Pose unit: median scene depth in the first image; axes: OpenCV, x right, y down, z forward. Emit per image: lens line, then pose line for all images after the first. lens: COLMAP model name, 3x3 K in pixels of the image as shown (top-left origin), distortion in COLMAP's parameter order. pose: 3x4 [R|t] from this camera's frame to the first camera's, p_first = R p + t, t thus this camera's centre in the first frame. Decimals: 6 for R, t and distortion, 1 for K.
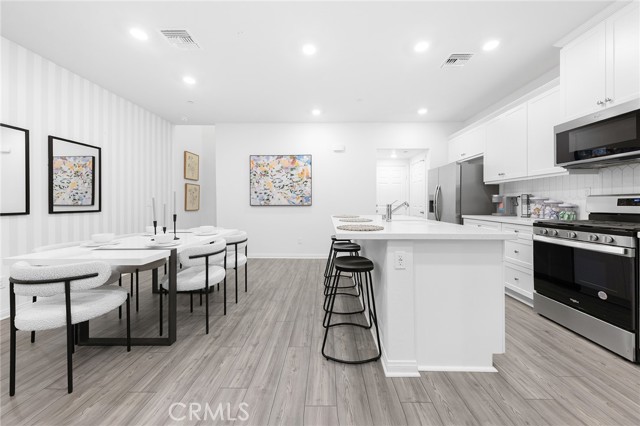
lens RADIAL K [[221.6, 0, 328.5], [0, 221.6, 202.0], [0, 0, 1]] dist [0.013539, -0.002390]
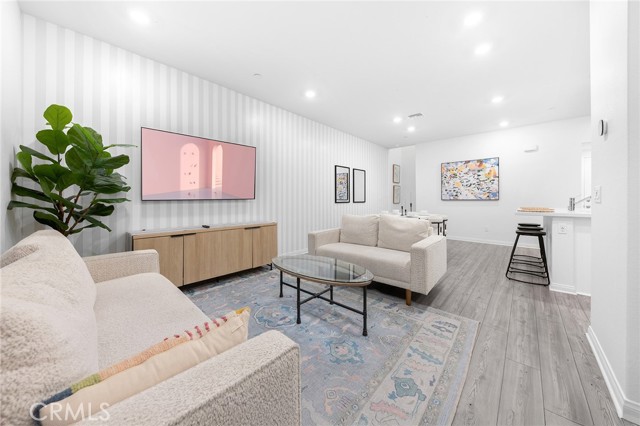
lens RADIAL K [[224.8, 0, 315.7], [0, 224.8, 200.8], [0, 0, 1]] dist [-0.001391, -0.000830]
pose [[0.727339, 0.006239, -0.686250, 0.036032], [0.001369, 0.999944, 0.010541, 0.005794], [0.686277, -0.008606, 0.727289, -0.553847]]
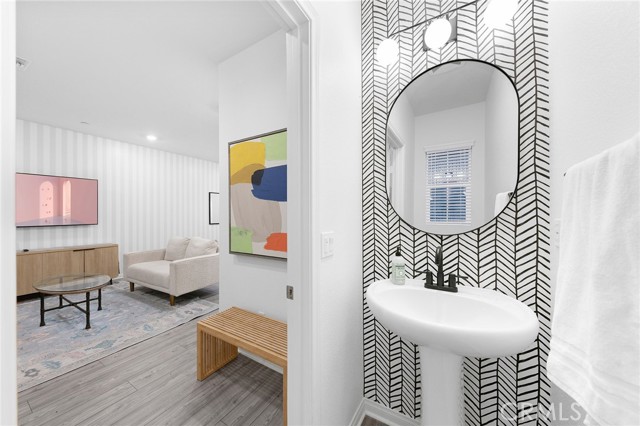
lens RADIAL K [[221.6, 0, 322.6], [0, 221.6, 214.9], [0, 0, 1]] dist [0.013539, -0.002390]
pose [[0.861663, -0.001446, -0.507479, 0.606367], [0.002673, 0.999995, 0.001689, -0.031870], [0.507474, -0.002812, 0.861663, -0.439752]]
